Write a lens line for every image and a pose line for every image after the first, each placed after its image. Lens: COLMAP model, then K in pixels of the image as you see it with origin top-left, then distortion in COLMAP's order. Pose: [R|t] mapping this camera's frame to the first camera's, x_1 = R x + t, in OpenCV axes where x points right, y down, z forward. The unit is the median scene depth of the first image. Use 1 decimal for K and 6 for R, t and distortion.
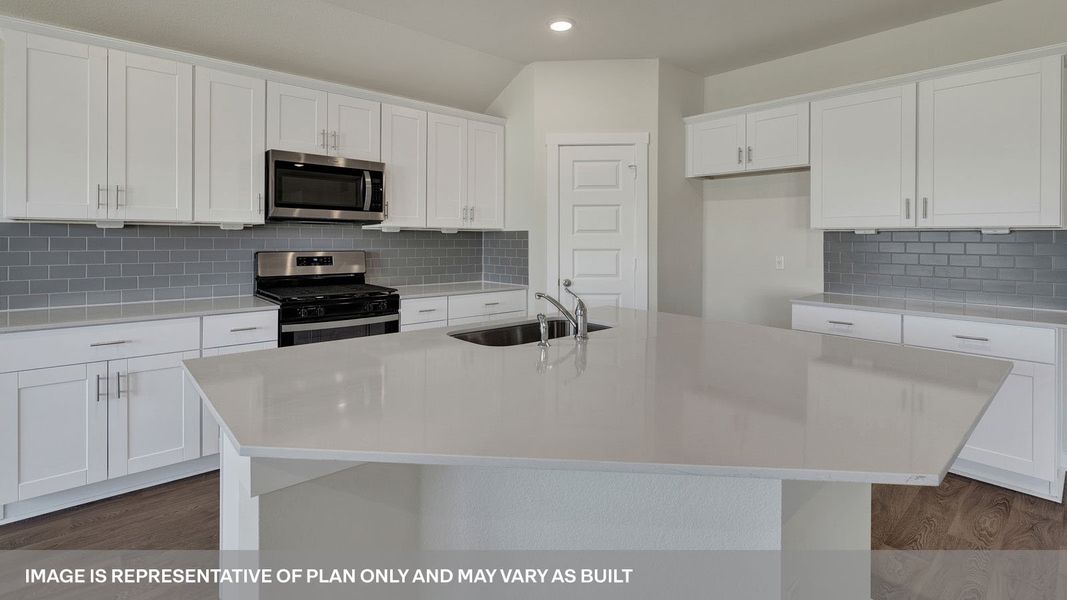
lens RADIAL K [[485.2, 0, 533.5], [0, 485.2, 300.0], [0, 0, 1]] dist [-0.001951, -0.000158]
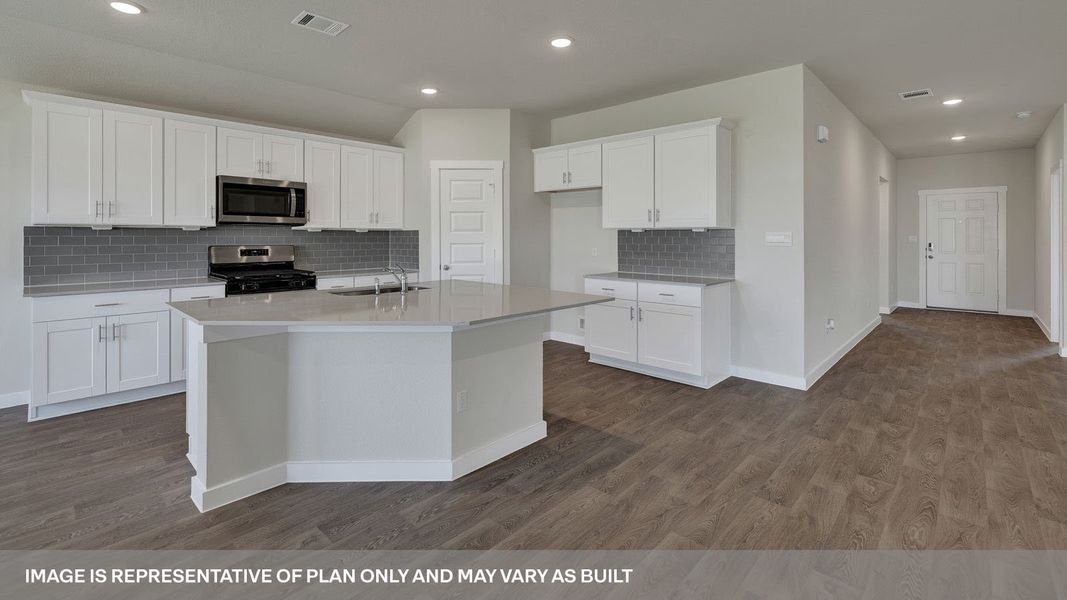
lens RADIAL K [[460.4, 0, 535.0], [0, 460.4, 285.2], [0, 0, 1]] dist [0.000993, 0.000199]
pose [[0.995929, -0.014118, 0.089023, 0.235027], [0.015750, 0.999720, -0.017657, 0.050053], [-0.088749, 0.018987, 0.995873, -0.392220]]
